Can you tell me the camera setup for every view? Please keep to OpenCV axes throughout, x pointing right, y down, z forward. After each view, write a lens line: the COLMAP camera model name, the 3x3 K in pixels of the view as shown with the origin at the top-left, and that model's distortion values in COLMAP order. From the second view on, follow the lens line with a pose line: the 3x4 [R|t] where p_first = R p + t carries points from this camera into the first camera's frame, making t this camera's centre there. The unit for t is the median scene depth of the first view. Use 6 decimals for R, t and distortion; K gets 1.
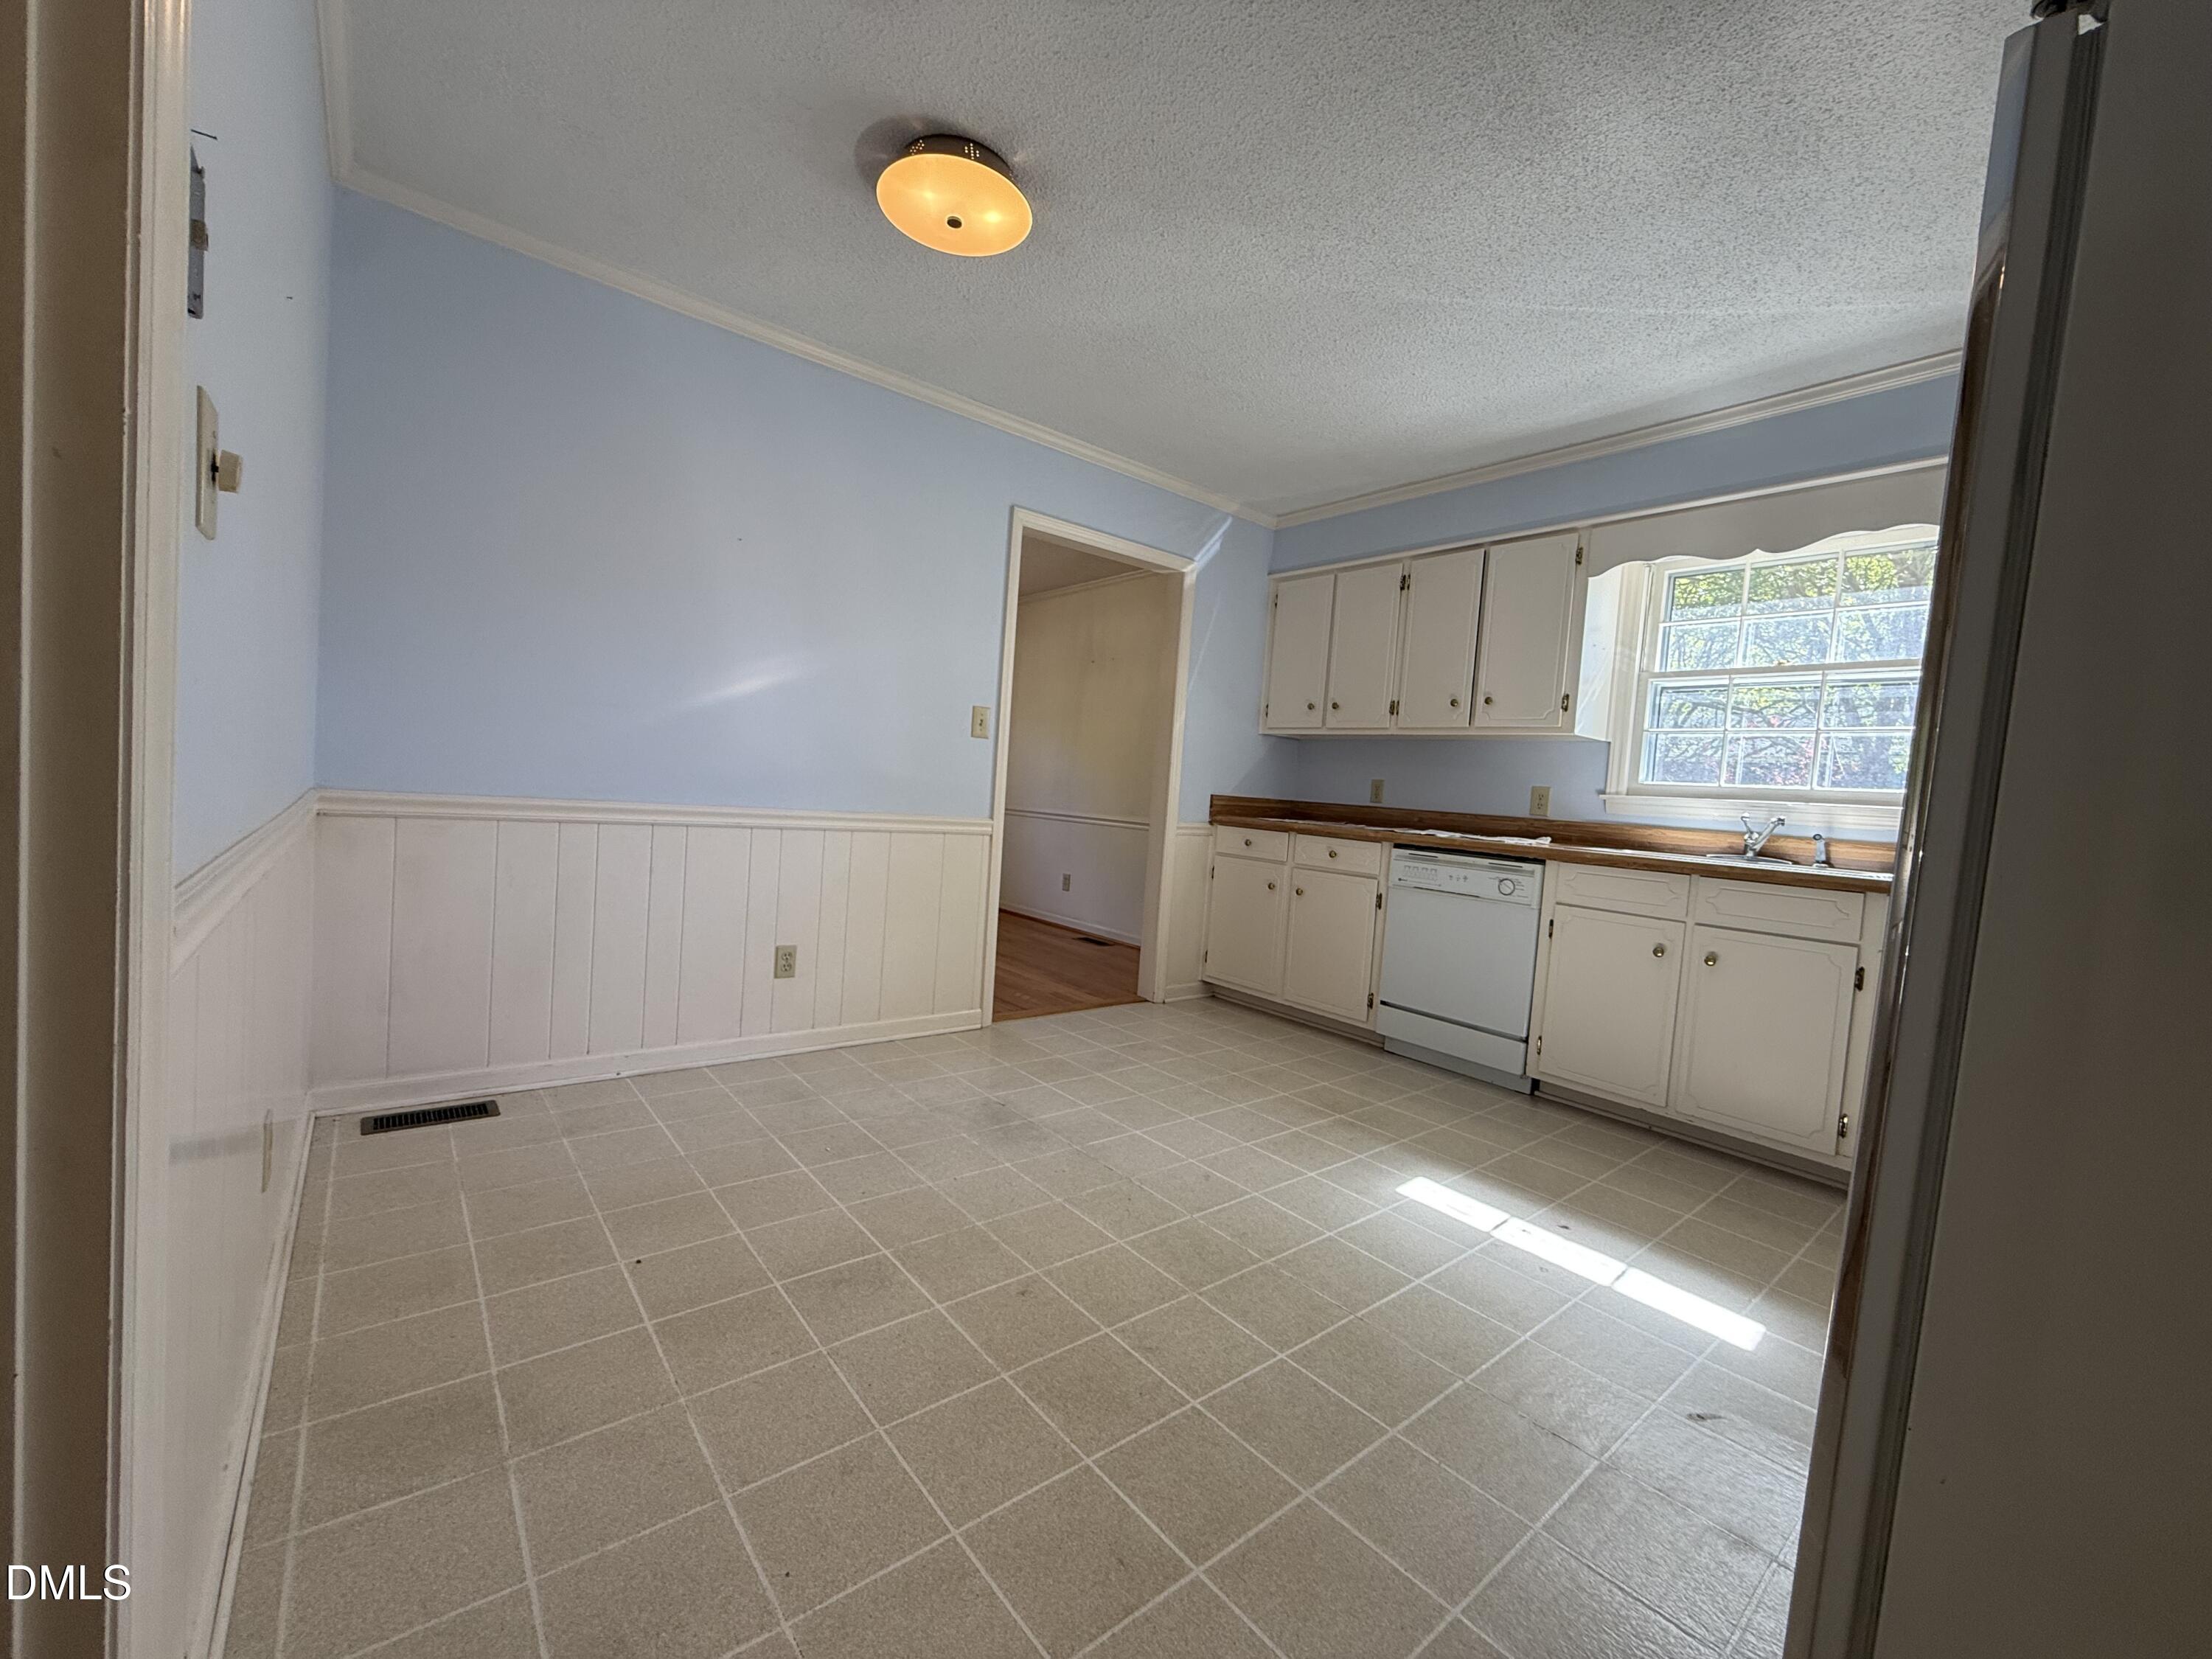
lens RADIAL K [[880.6, 0, 1100.0], [0, 880.6, 828.2], [0, 0, 1]] dist [0.000616, 0.000056]
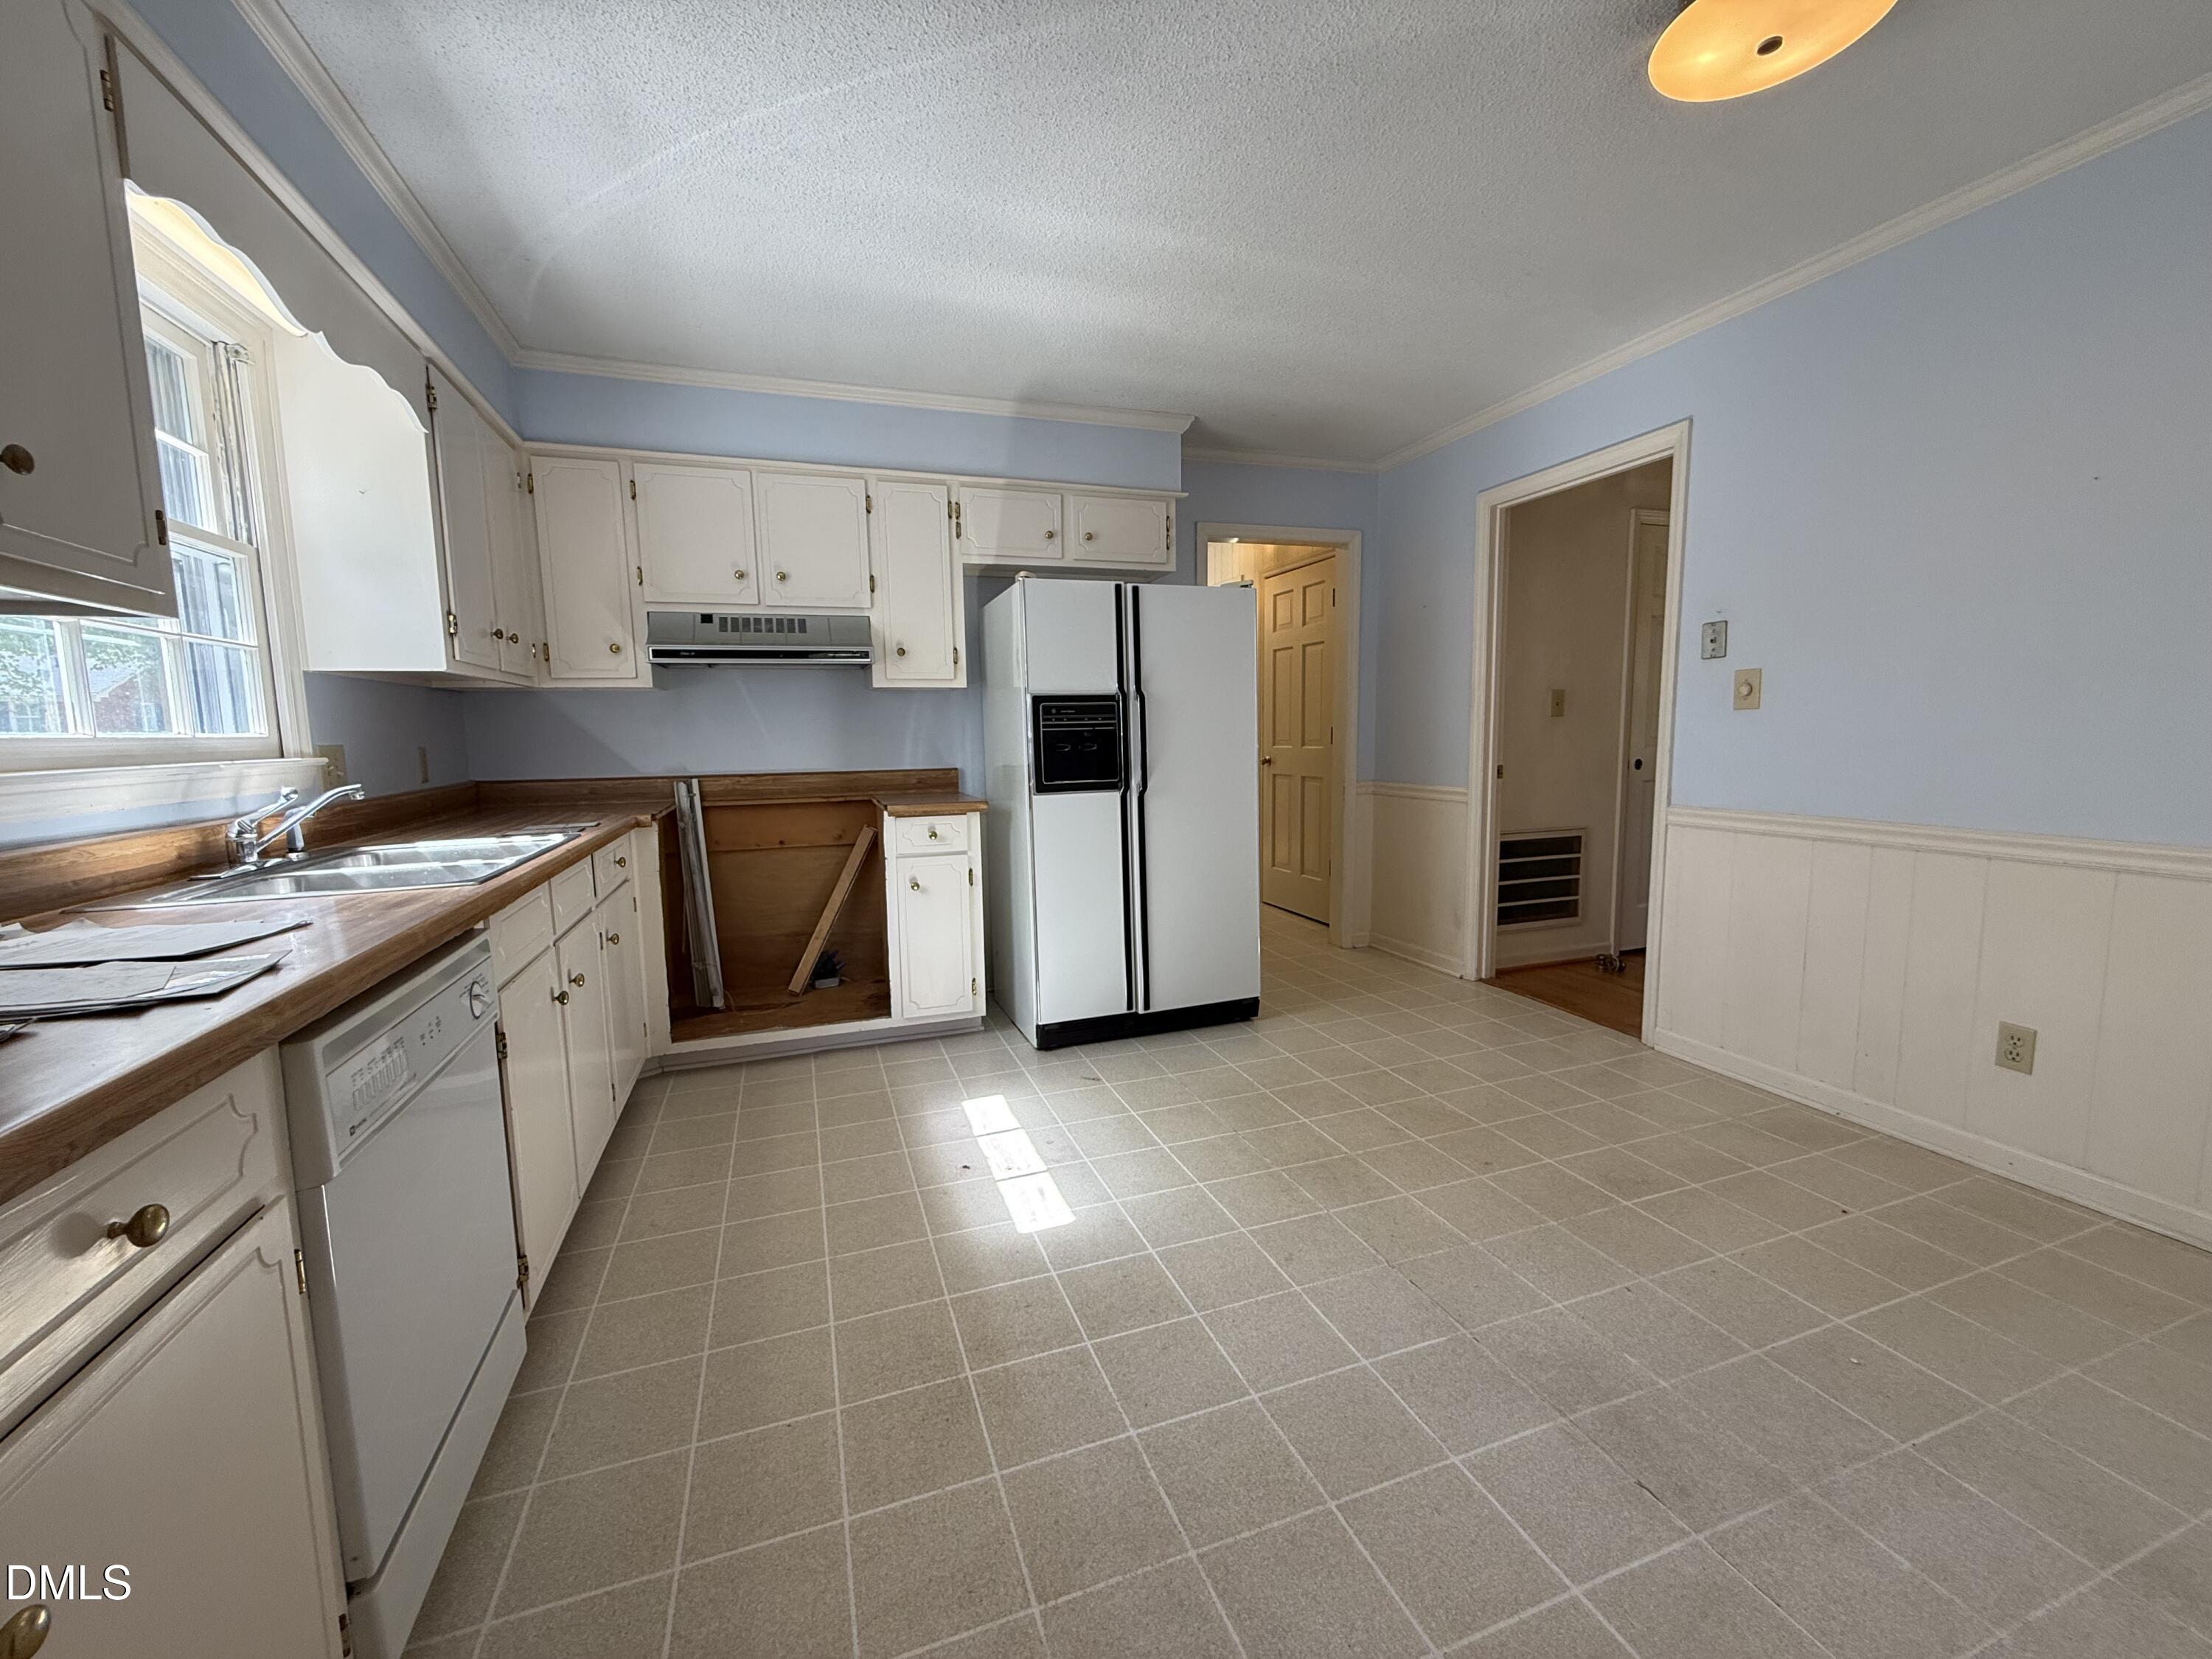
lens RADIAL K [[880.6, 0, 1100.0], [0, 880.6, 828.2], [0, 0, 1]] dist [0.000616, 0.000056]
pose [[-0.939646, -0.089925, 0.330118, 0.058391], [-0.030775, 0.983146, 0.180213, -0.163183], [-0.340760, 0.159177, -0.926577, 1.971352]]
